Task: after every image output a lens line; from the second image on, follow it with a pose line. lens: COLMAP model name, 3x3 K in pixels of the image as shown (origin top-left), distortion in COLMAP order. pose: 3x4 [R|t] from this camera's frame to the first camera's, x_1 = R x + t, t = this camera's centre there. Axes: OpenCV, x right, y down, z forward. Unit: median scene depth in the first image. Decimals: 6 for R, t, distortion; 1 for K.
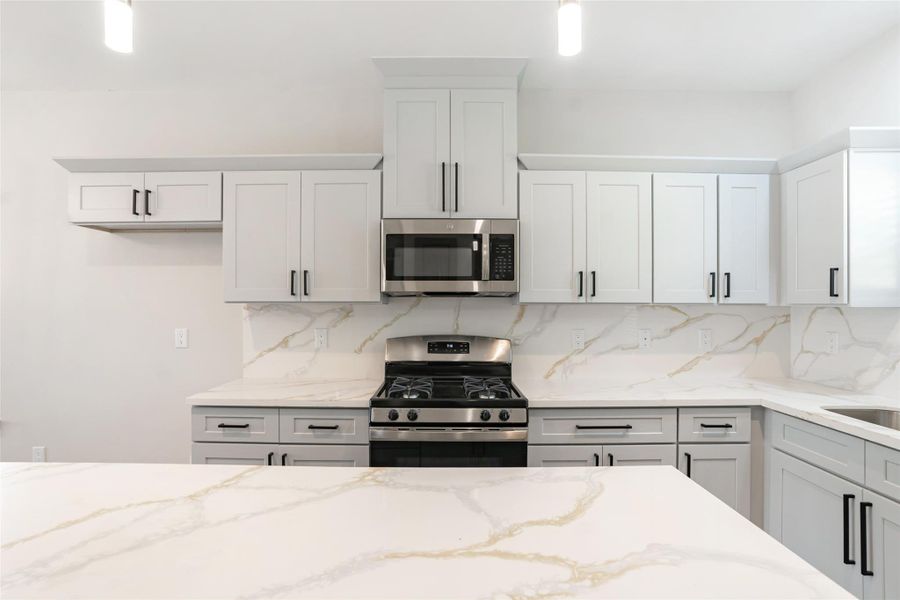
lens RADIAL K [[446.6, 0, 450.0], [0, 446.6, 300.0], [0, 0, 1]] dist [-0.046423, 0.000917]
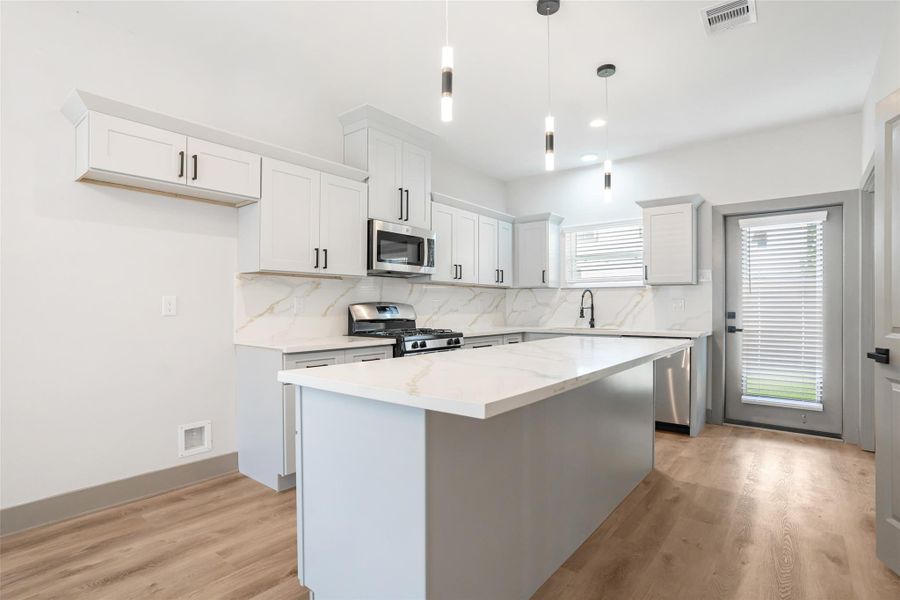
lens RADIAL K [[446.6, 0, 450.0], [0, 446.6, 300.0], [0, 0, 1]] dist [-0.046423, 0.000917]
pose [[0.630618, 0.006928, 0.776062, -1.025388], [-0.008774, 0.999960, -0.001798, 0.074081], [-0.776044, -0.005675, 0.630654, -0.095791]]
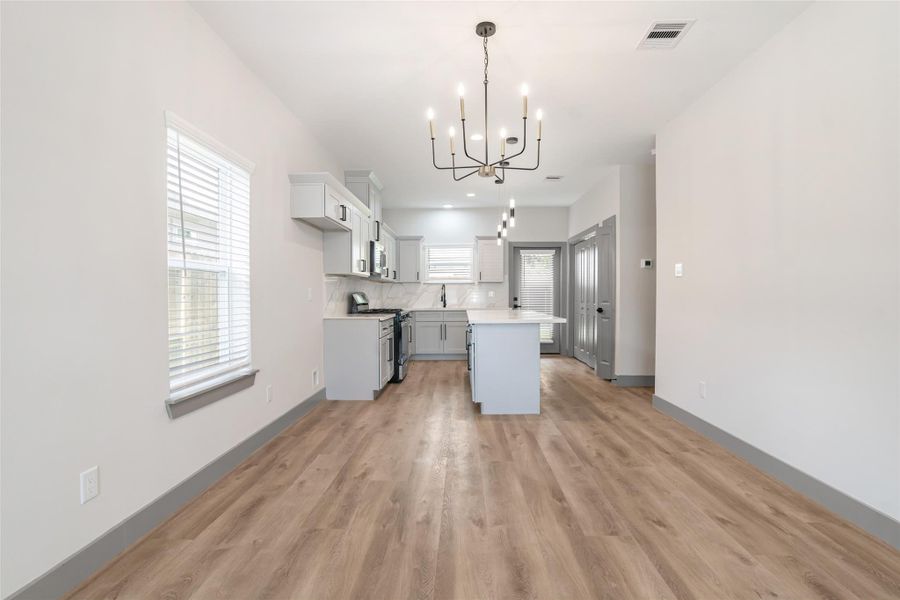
lens RADIAL K [[441.3, 0, 466.5], [0, 441.3, 289.4], [0, 0, 1]] dist [-0.094057, 0.043881]
pose [[-0.004506, 0.007689, 0.999960, -2.275919], [-0.009941, 0.999921, -0.007733, 0.078752], [-0.999940, -0.009976, -0.004430, 0.482844]]
